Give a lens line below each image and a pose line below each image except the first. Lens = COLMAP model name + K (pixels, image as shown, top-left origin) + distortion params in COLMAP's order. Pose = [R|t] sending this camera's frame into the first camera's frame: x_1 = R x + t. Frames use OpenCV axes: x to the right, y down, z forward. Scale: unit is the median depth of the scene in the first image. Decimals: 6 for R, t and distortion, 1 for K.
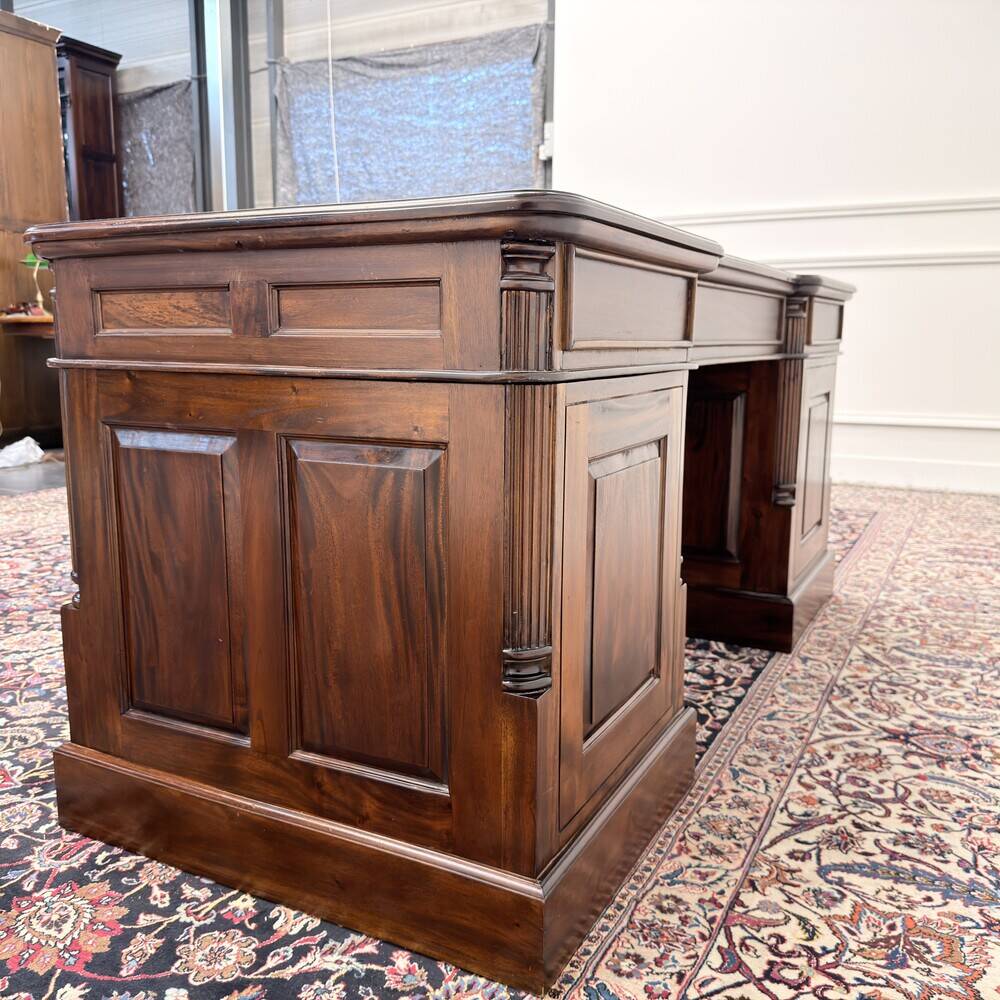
lens RADIAL K [[947.6, 0, 495.9], [0, 947.6, 504.1], [0, 0, 1]] dist [0.032220, -0.059194]
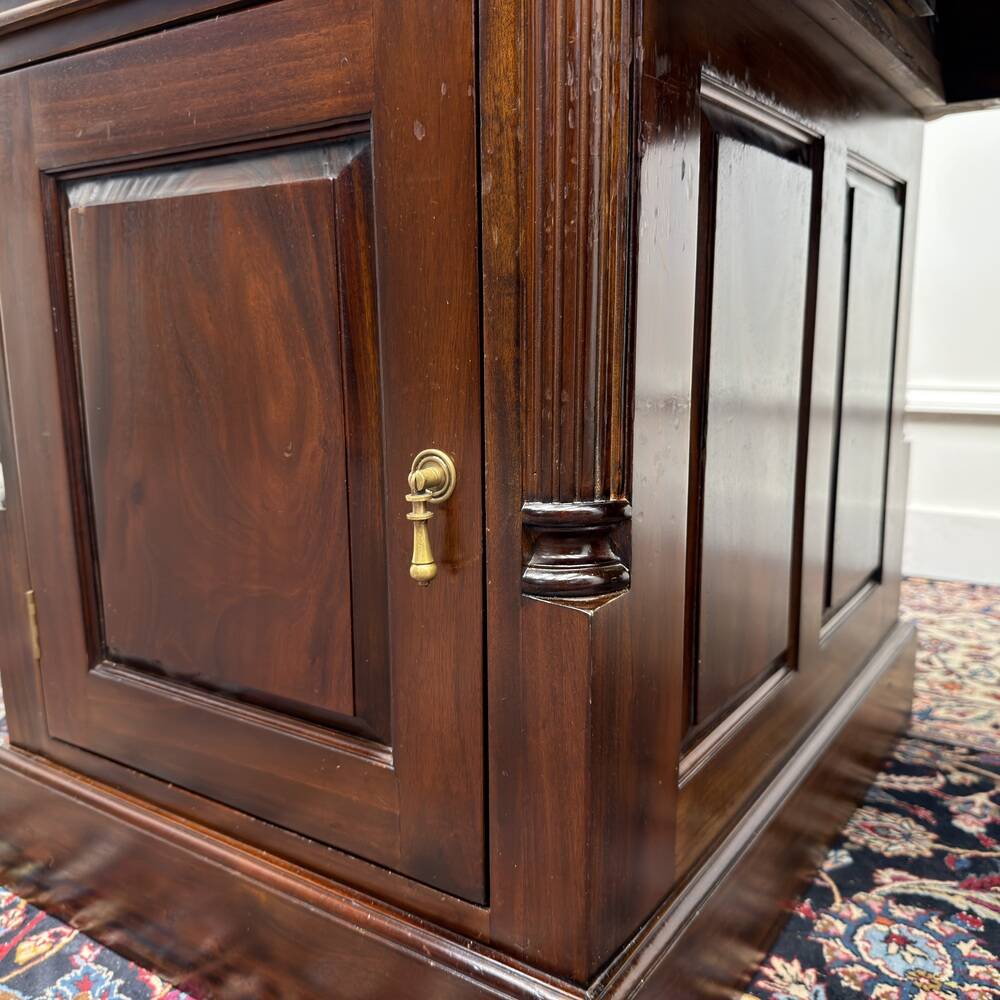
lens RADIAL K [[952.1, 0, 499.5], [0, 952.1, 511.2], [0, 0, 1]] dist [-0.005911, -0.021616]
pose [[0.104381, -0.195324, 0.975168, -0.311474], [0.189702, 0.966432, 0.173268, -0.136849], [-0.976278, 0.166905, 0.137930, 1.819447]]
